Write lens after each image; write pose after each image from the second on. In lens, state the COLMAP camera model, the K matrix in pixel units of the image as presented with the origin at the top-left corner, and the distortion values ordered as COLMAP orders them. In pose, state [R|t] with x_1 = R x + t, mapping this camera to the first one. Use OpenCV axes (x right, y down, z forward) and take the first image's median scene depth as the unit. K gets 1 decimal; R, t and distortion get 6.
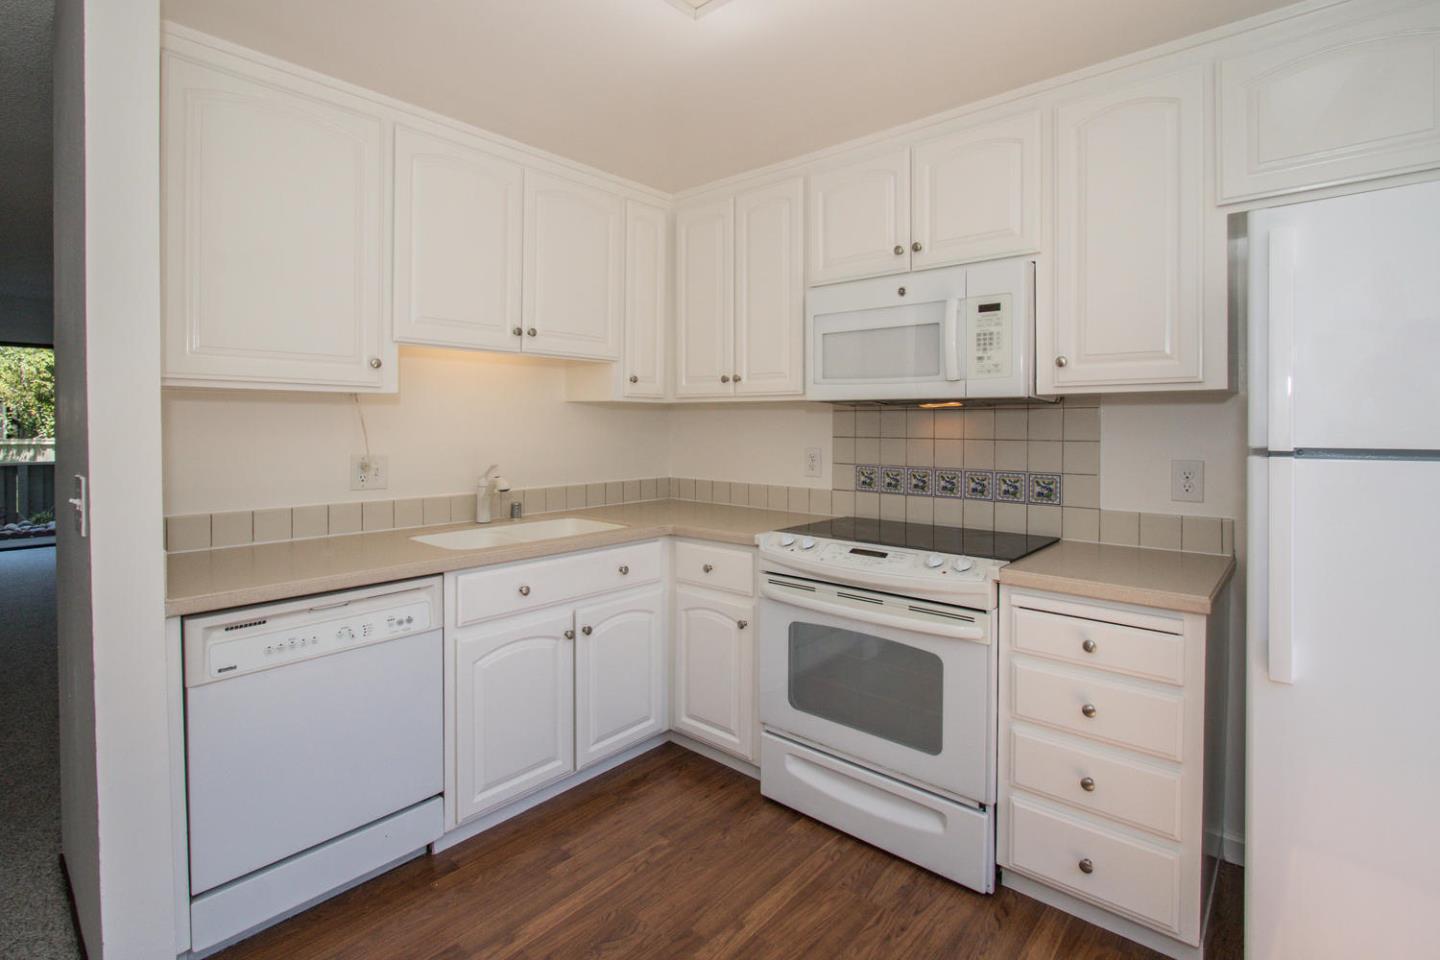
lens RADIAL K [[671.9, 0, 715.3], [0, 671.9, 424.5], [0, 0, 1]] dist [-0.002283, 0.000021]
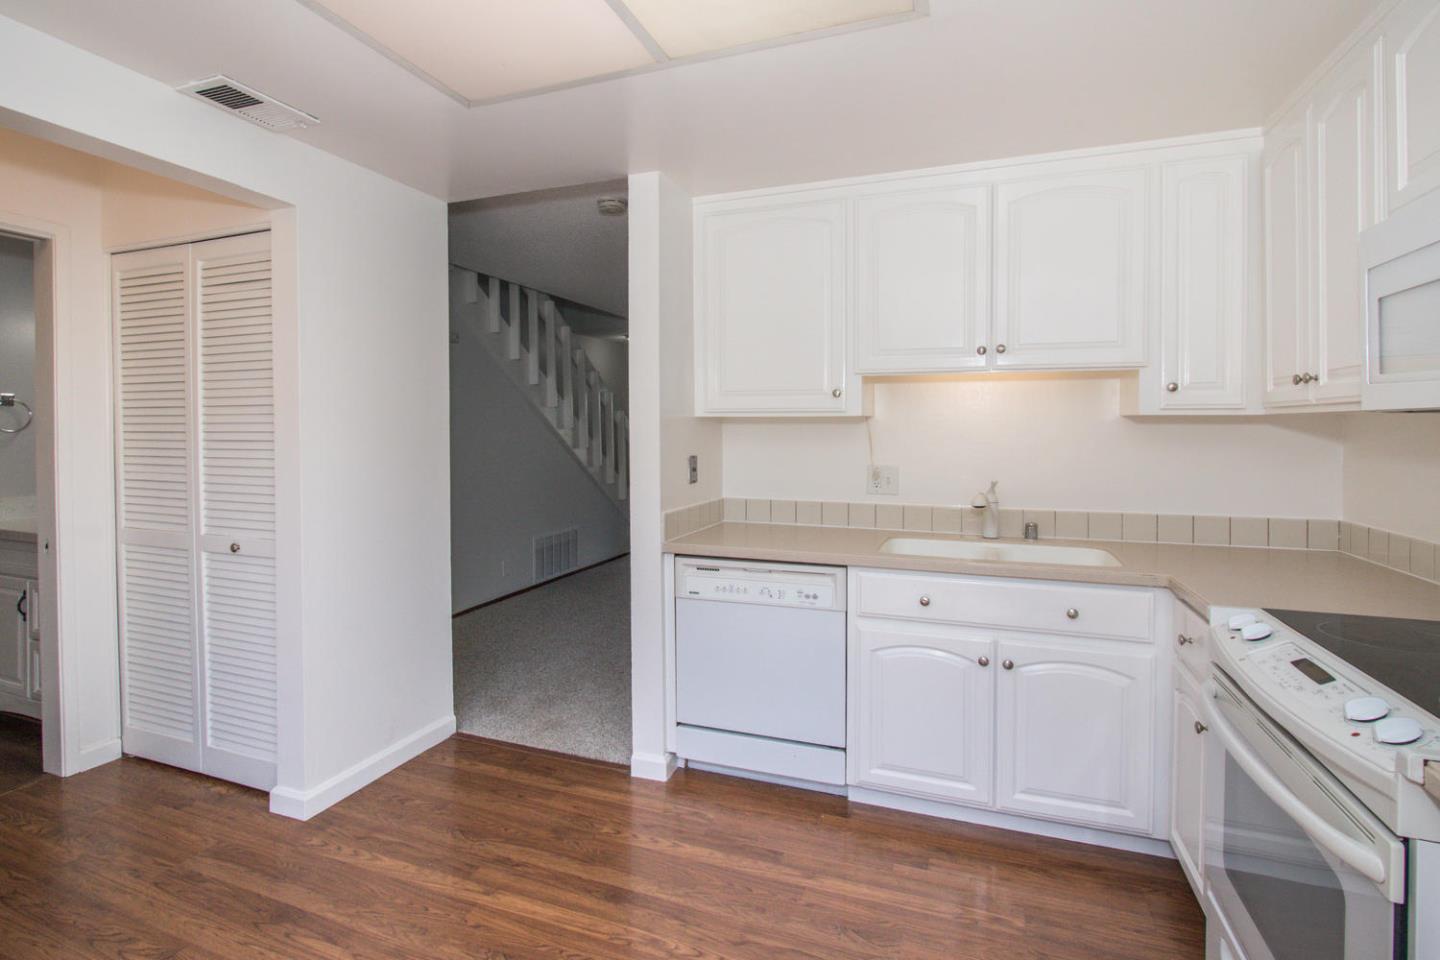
lens RADIAL K [[699.8, 0, 765.3], [0, 699.8, 432.3], [0, 0, 1]] dist [-0.001119, -0.000038]
pose [[0.417391, 0.002322, -0.908724, 0.566512], [-0.005591, 0.999984, -0.000013, -0.014458], [0.908710, 0.005086, 0.417398, 0.292883]]
